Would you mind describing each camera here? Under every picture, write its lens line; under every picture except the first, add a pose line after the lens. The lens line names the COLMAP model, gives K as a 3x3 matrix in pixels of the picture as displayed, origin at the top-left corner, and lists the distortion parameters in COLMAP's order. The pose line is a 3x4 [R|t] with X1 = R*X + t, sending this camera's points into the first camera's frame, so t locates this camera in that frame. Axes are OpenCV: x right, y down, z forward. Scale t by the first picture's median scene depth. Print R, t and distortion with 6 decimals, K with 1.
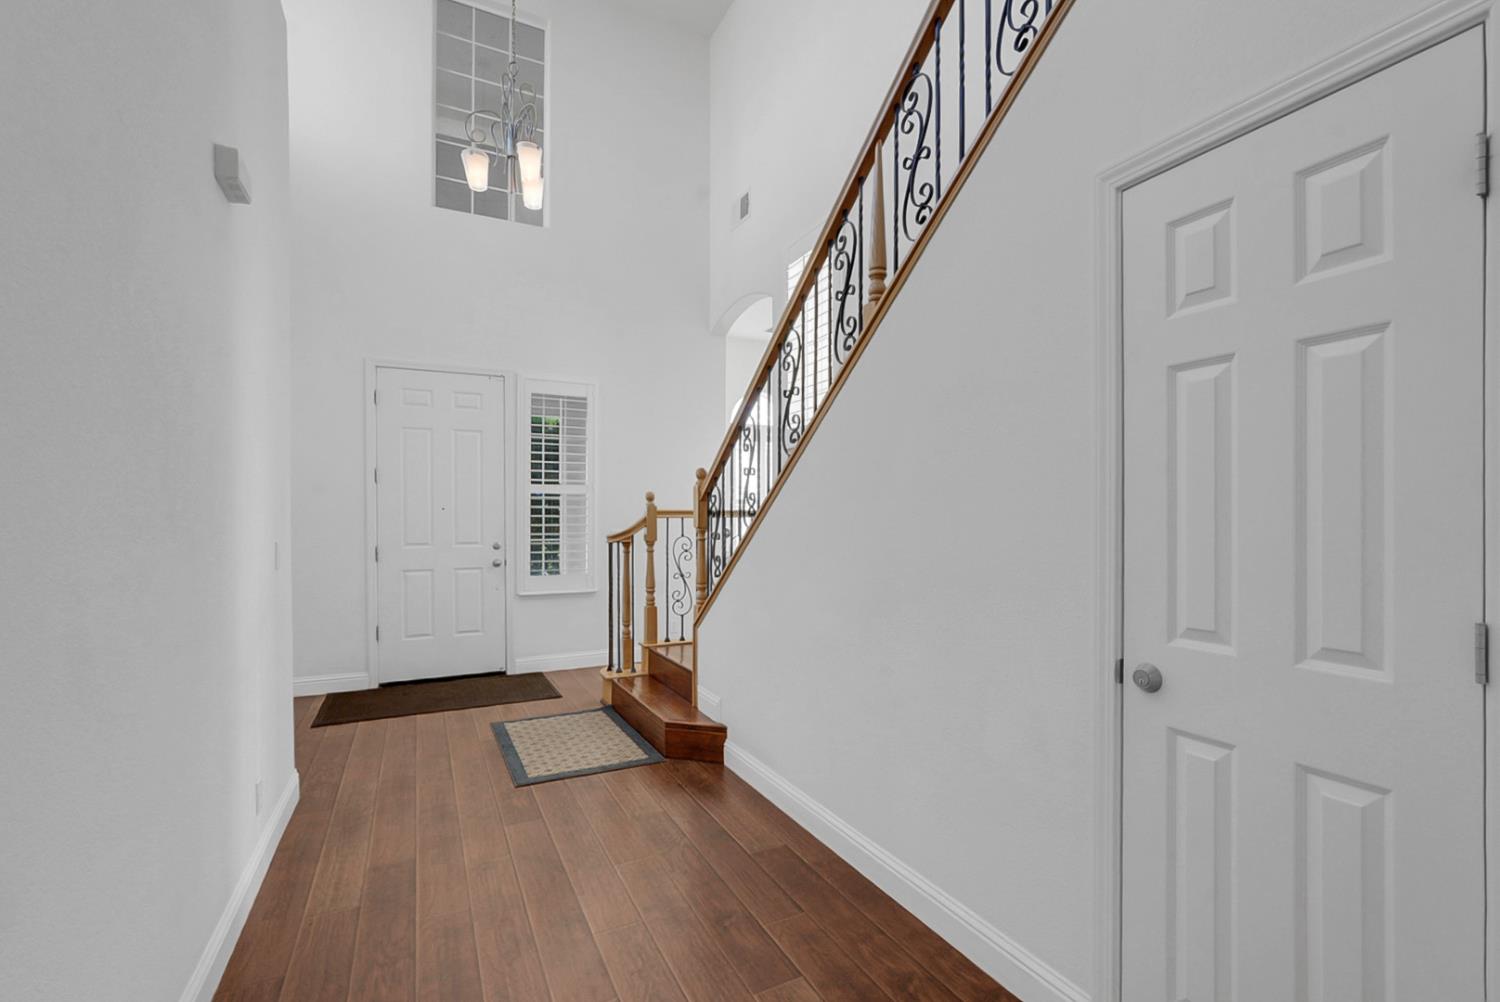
lens RADIAL K [[656.2, 0, 750.0], [0, 656.2, 501.0], [0, 0, 1]] dist [-0.005292, 0.000261]
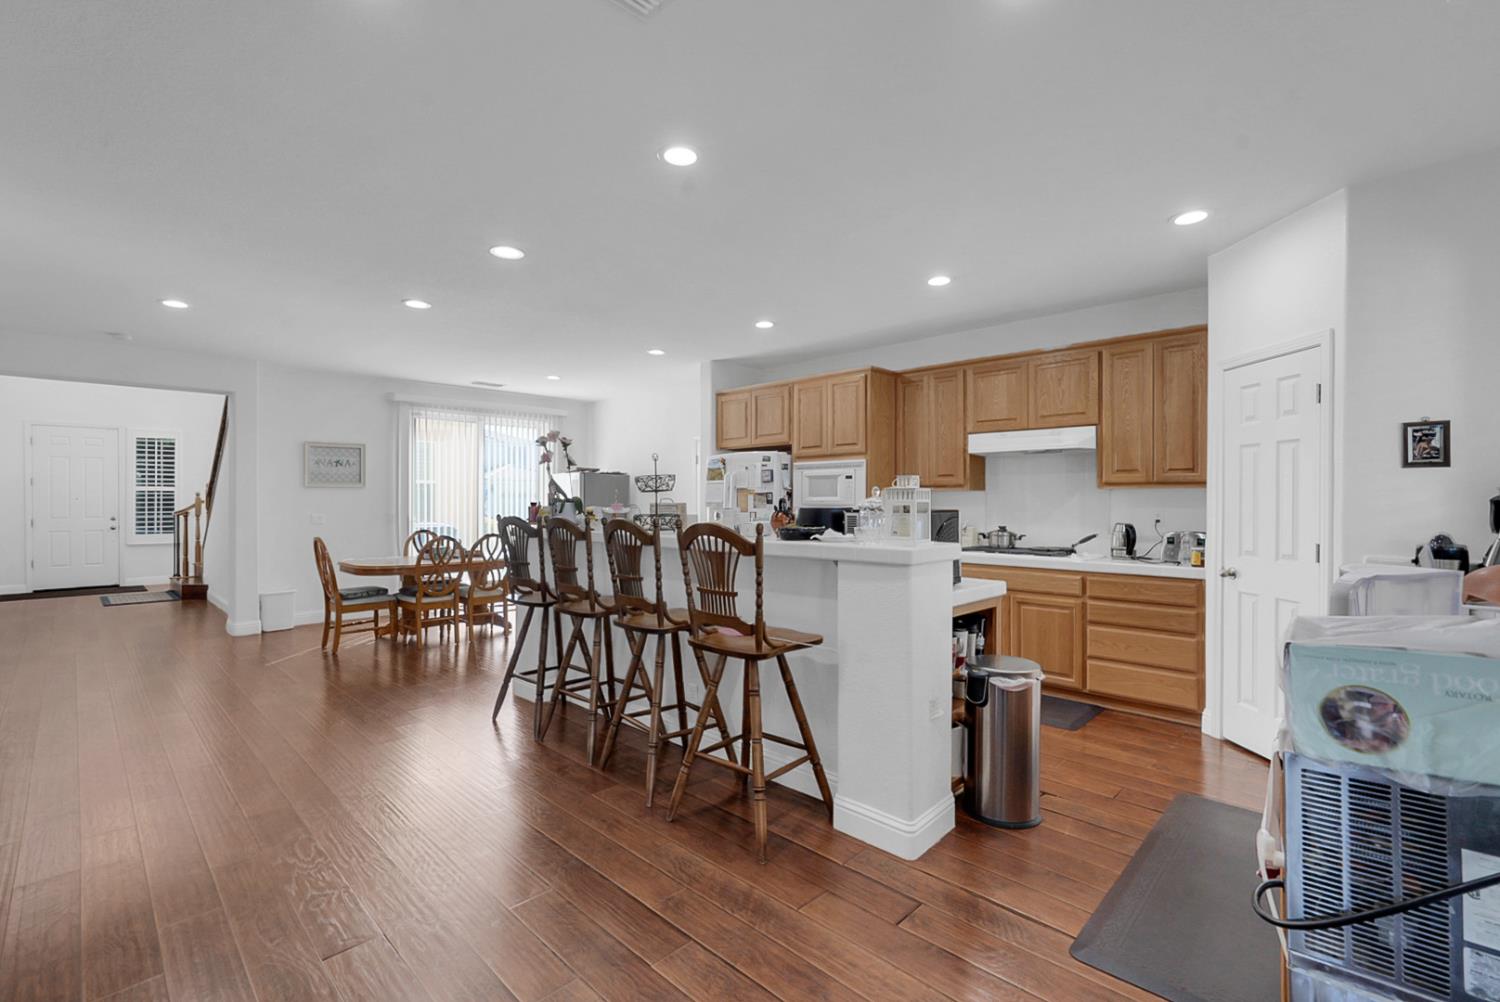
lens RADIAL K [[678.8, 0, 750.0], [0, 678.8, 504.2], [0, 0, 1]] dist [-0.015751, 0.005827]
pose [[0.953270, -0.001557, 0.302115, 0.783169], [-0.002694, 0.999903, 0.013656, -0.004384], [-0.302107, -0.013832, 0.953174, -1.411270]]
